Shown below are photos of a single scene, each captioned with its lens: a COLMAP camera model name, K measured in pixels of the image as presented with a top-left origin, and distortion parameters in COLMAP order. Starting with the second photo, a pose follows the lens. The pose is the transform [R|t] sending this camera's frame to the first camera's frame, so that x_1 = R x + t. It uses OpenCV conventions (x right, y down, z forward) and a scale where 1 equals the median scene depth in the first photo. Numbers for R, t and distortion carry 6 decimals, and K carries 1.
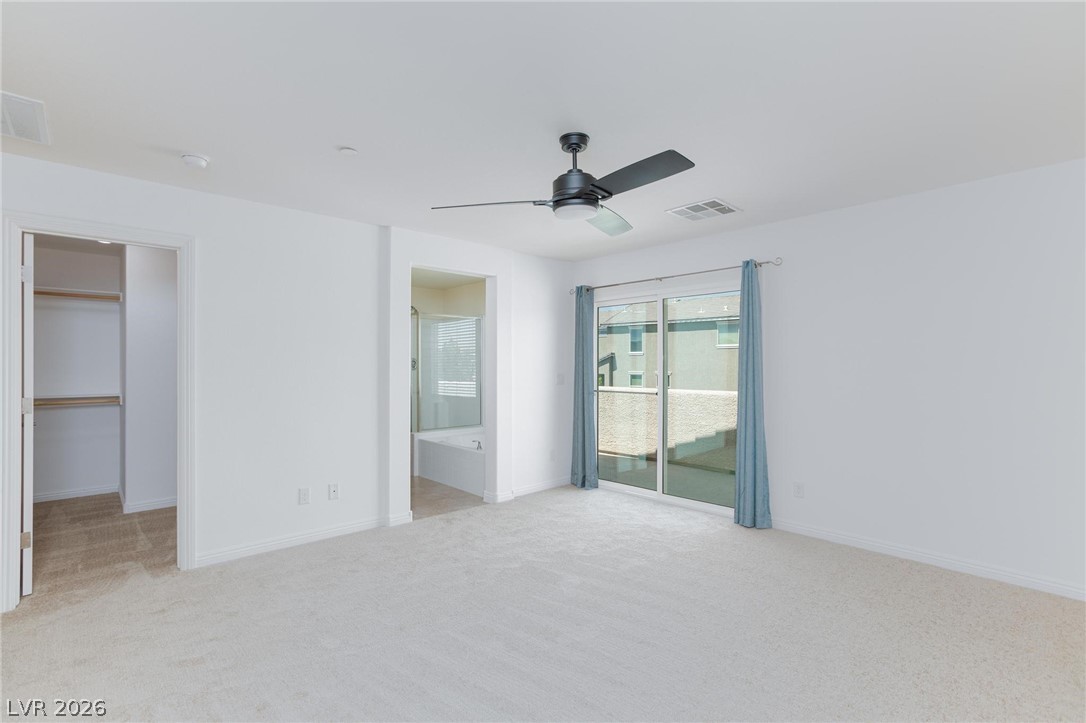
lens RADIAL K [[502.8, 0, 540.7], [0, 502.8, 363.6], [0, 0, 1]] dist [-0.002512, 0.000071]
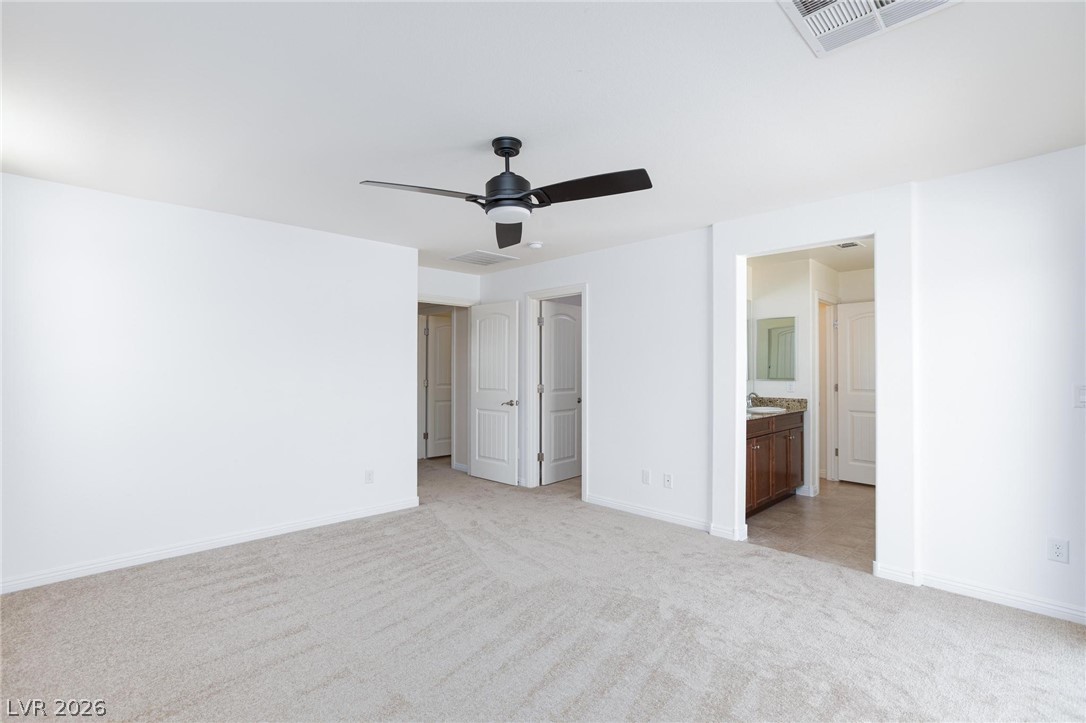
lens RADIAL K [[502.8, 0, 540.7], [0, 502.8, 363.6], [0, 0, 1]] dist [-0.002512, 0.000071]
pose [[0.043268, -0.009316, -0.999020, 0.723211], [0.005126, 0.999945, -0.009103, 0.001716], [0.999050, -0.004727, 0.043314, 0.693412]]
